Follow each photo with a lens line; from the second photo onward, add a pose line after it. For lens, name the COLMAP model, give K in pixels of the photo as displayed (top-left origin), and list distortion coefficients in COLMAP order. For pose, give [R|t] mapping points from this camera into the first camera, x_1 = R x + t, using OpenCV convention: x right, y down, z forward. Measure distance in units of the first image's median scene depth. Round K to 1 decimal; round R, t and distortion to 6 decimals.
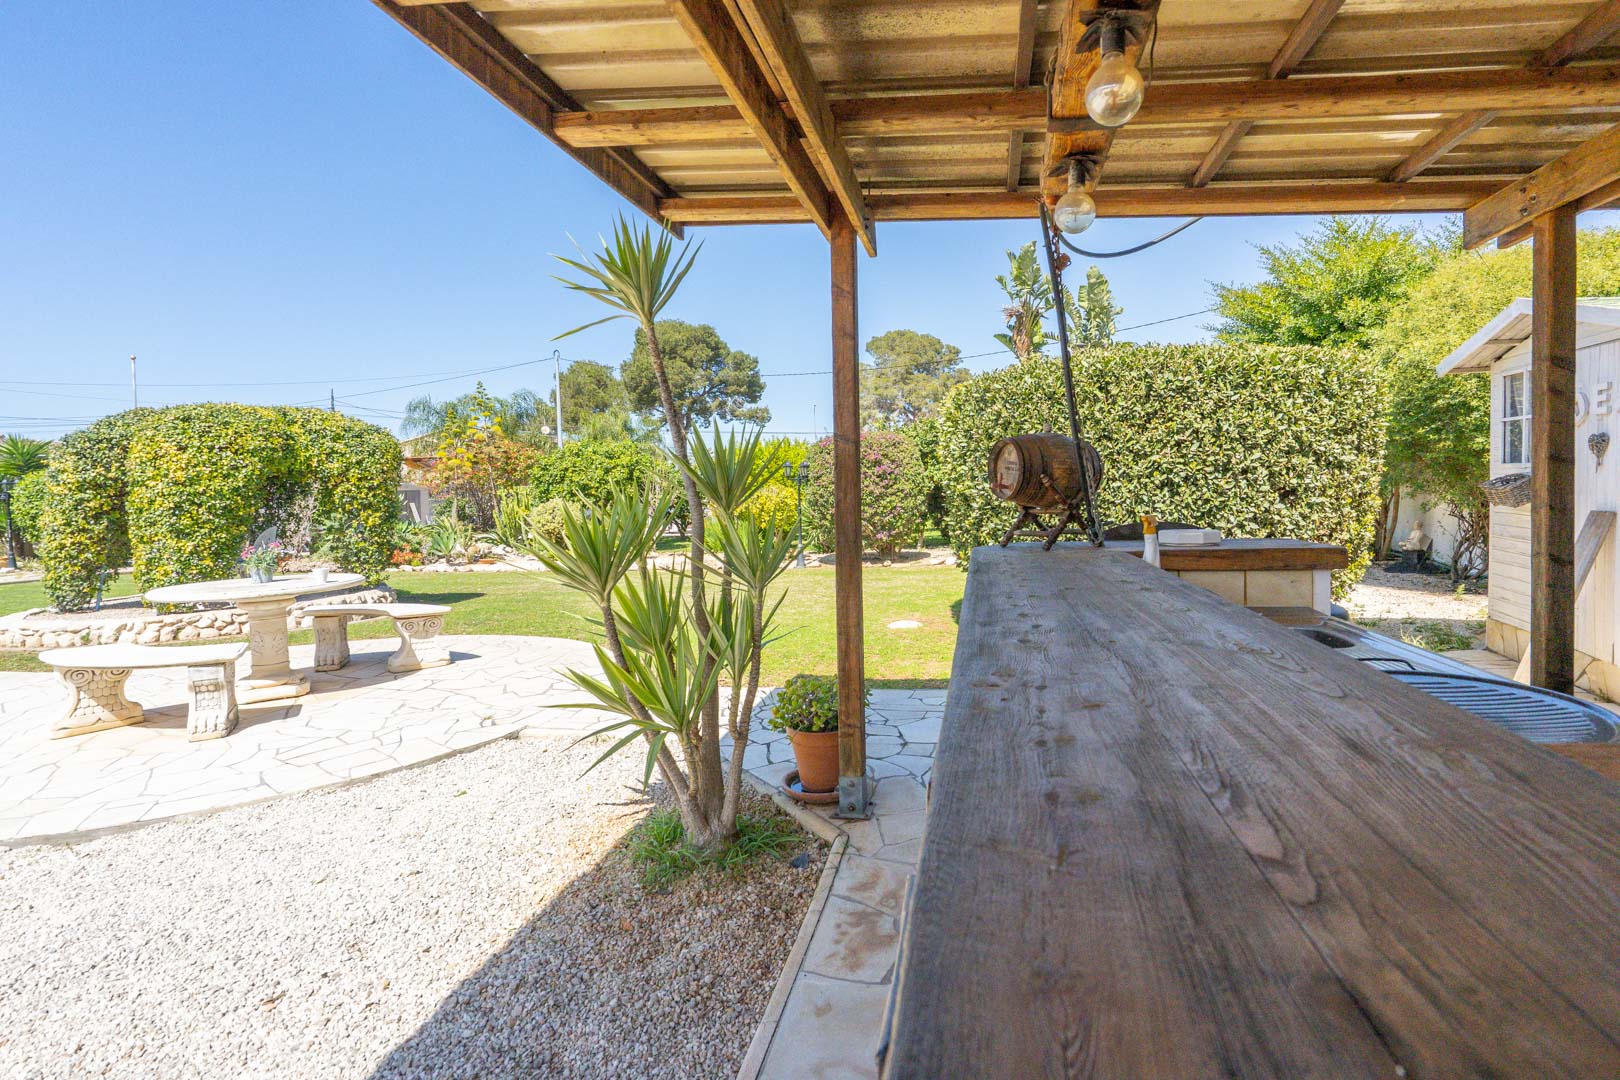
lens RADIAL K [[810.8, 0, 810.0], [0, 810.8, 537.2], [0, 0, 1]] dist [-0.000404, 0.000162]
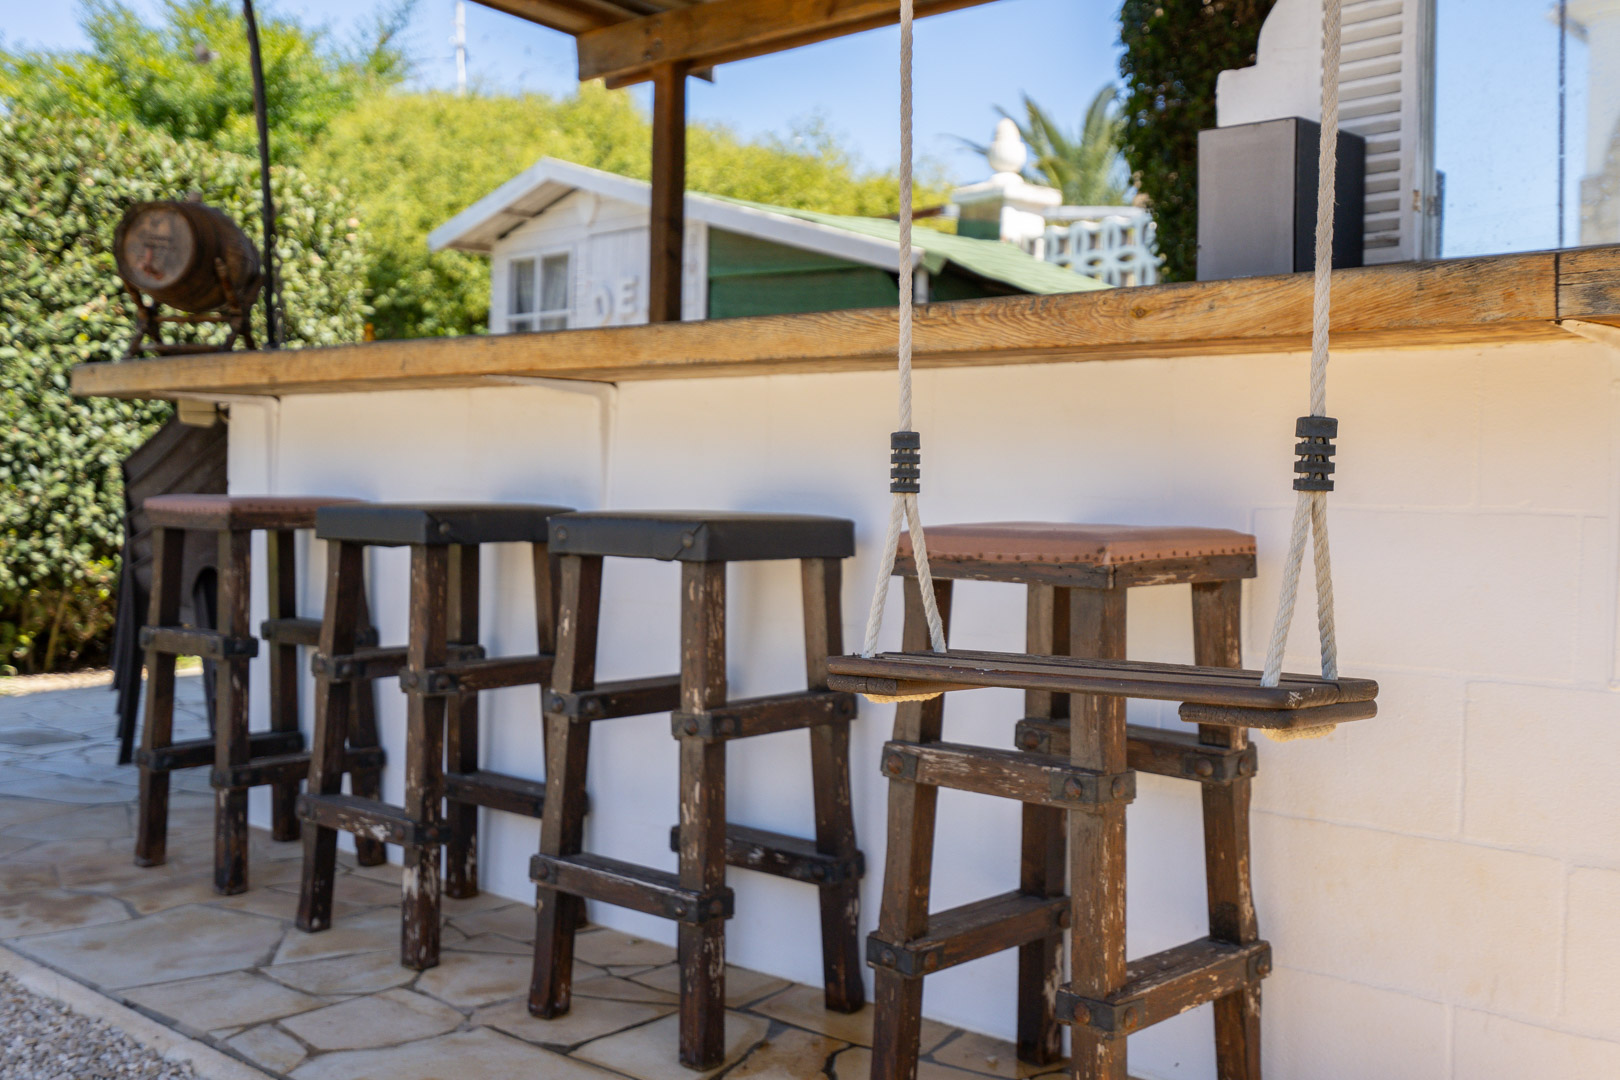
lens RADIAL K [[1651.2, 0, 809.6], [0, 1651.2, 539.6], [0, 0, 1]] dist [-0.005497, 0.000000]
pose [[0.567856, 0.009080, 0.823078, -0.243021], [-0.003939, 0.999958, -0.008314, 0.071653], [-0.823119, 0.001480, 0.567867, -0.094360]]
